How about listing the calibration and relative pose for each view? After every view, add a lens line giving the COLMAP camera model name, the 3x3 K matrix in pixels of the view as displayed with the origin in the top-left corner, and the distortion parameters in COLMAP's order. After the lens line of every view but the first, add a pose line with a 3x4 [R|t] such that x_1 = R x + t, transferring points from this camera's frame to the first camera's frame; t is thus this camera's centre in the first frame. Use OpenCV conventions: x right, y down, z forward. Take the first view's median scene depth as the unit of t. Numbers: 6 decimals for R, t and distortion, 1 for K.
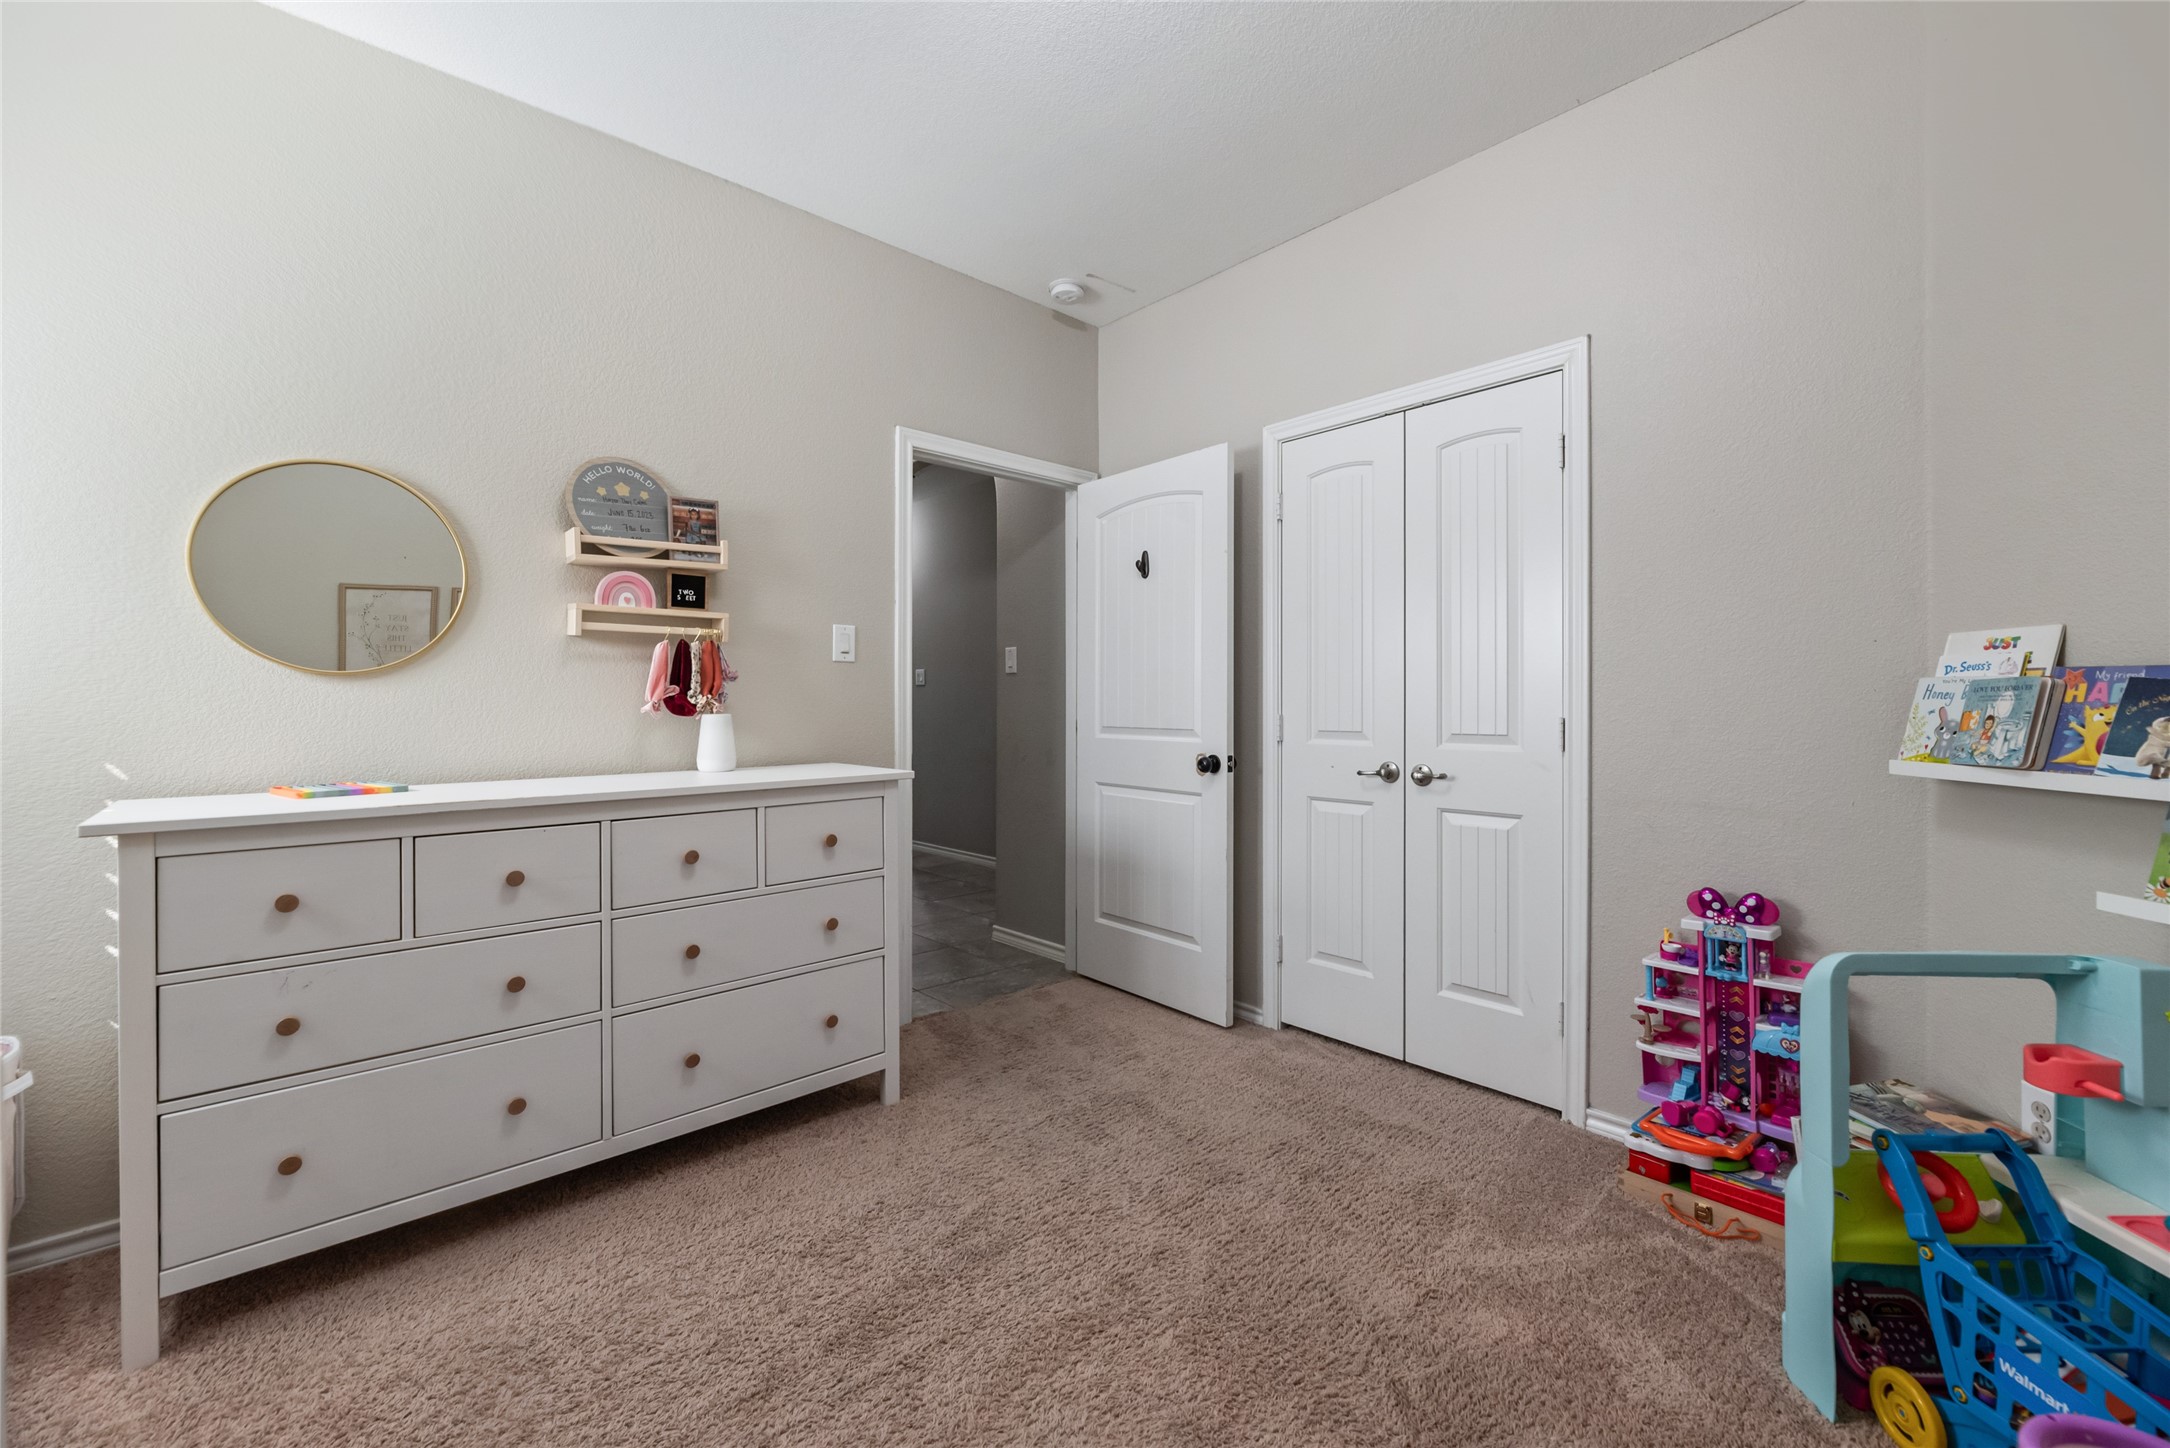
lens RADIAL K [[877.3, 0, 1084.8], [0, 877.3, 709.9], [0, 0, 1]] dist [-0.002993, 0.000139]
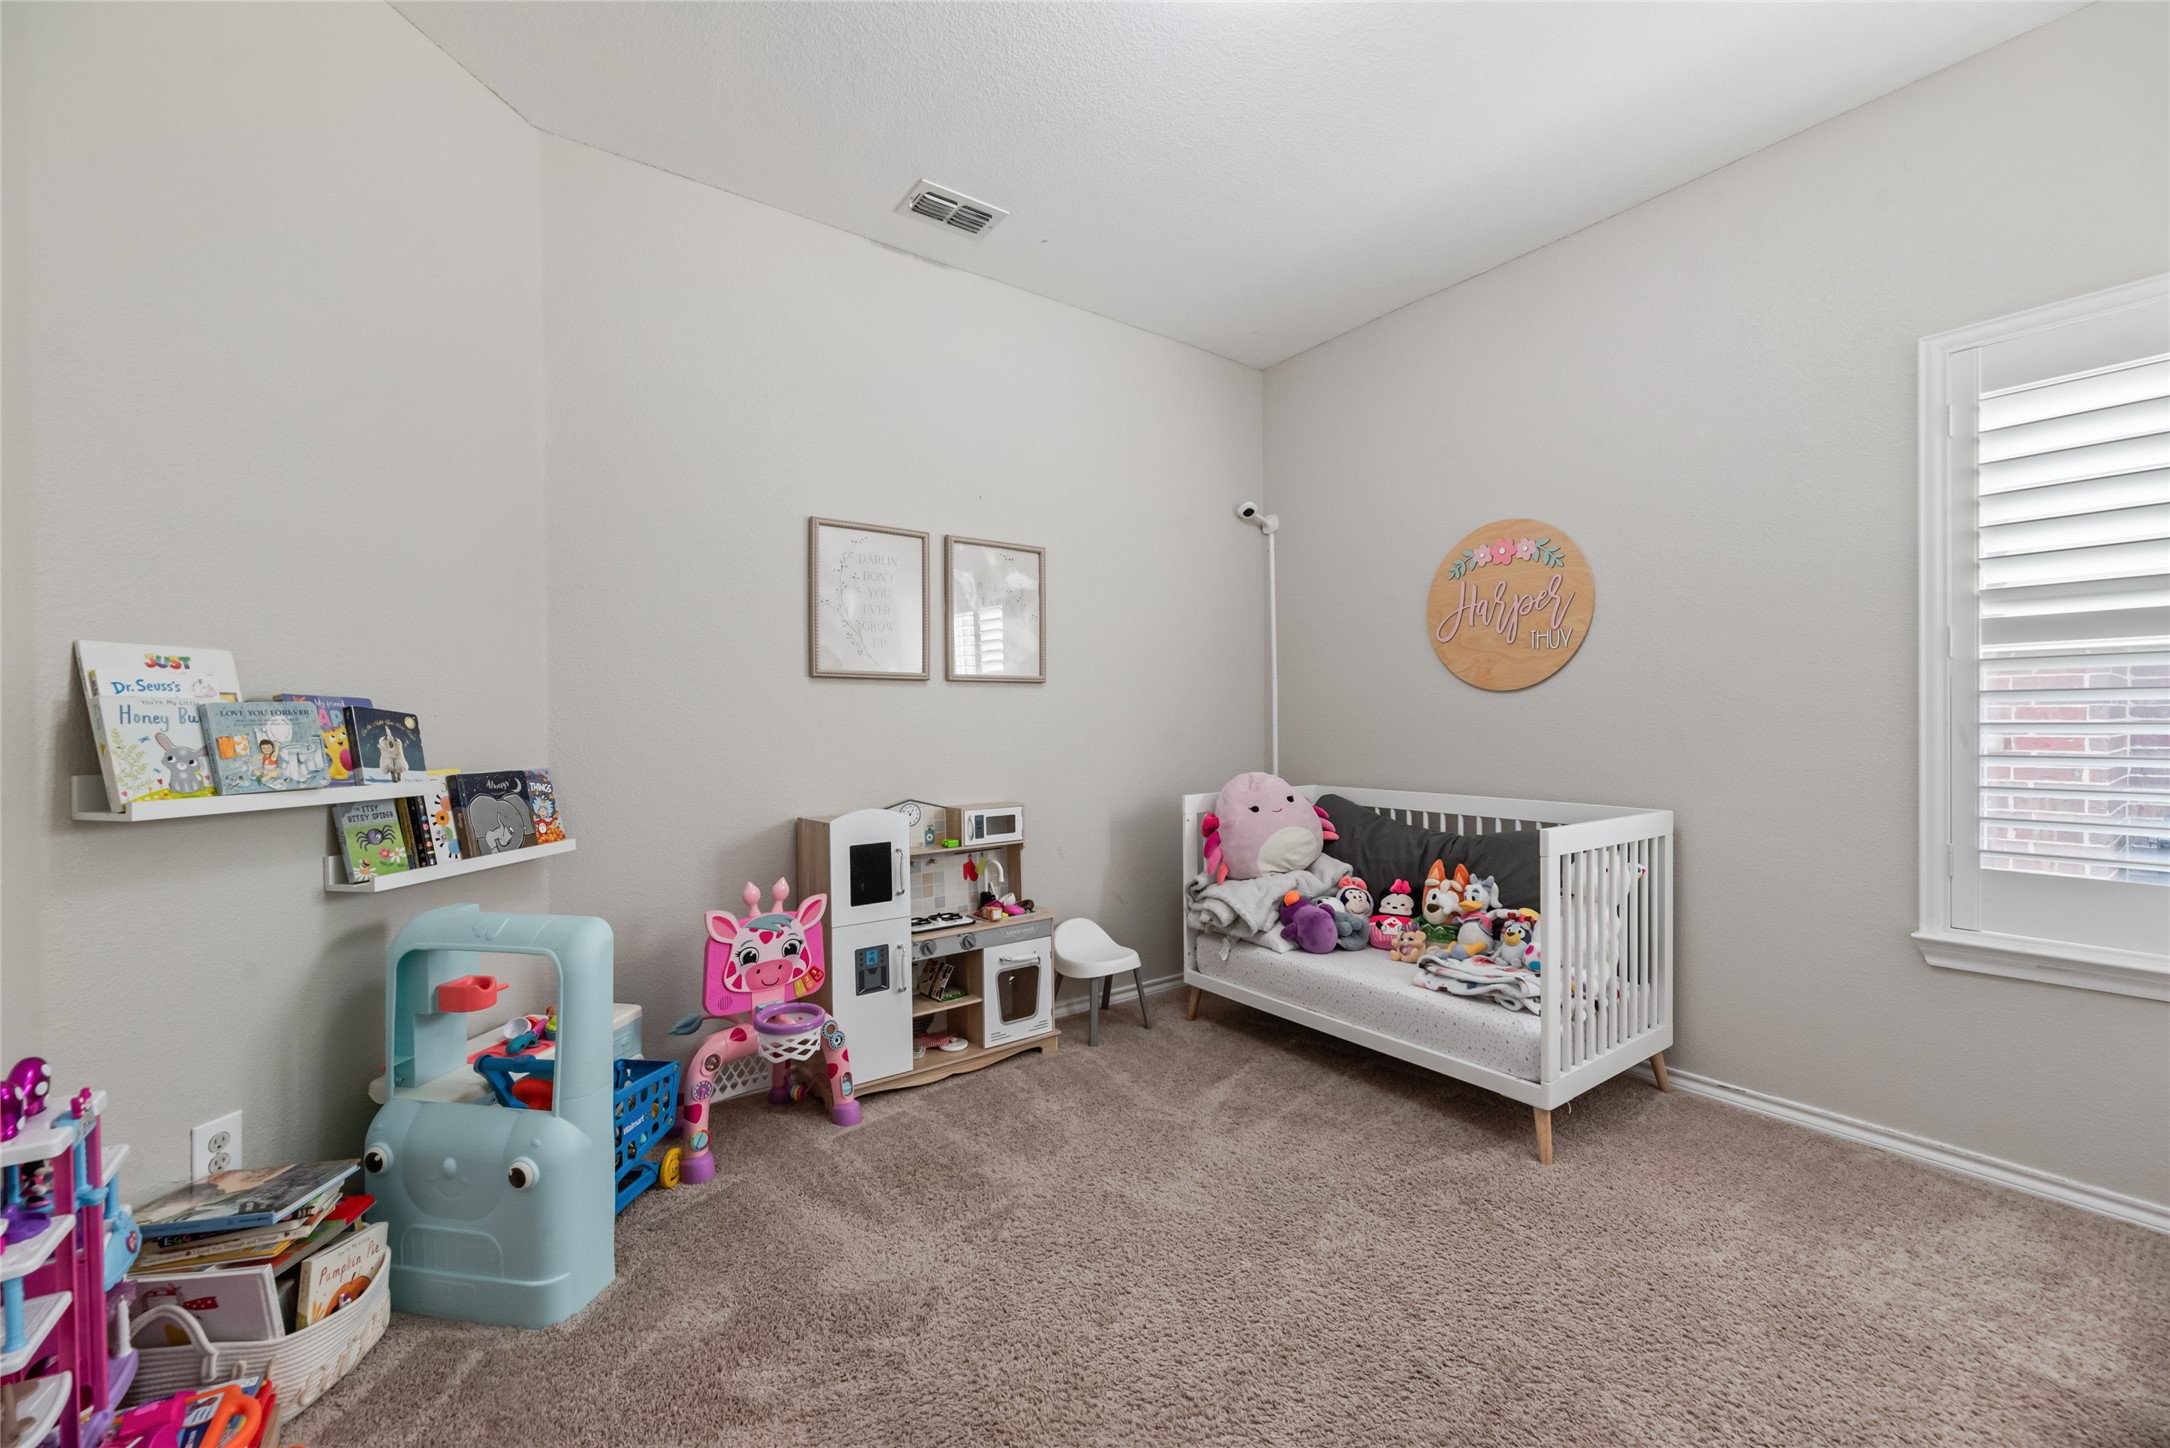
lens RADIAL K [[877.3, 0, 1086.1], [0, 877.3, 722.6], [0, 0, 1]] dist [-0.002993, 0.000139]
pose [[-0.993339, 0.007876, 0.114961, 0.005112], [0.009215, 0.999896, 0.011124, -0.015441], [-0.114861, 0.012109, -0.993308, 1.855152]]
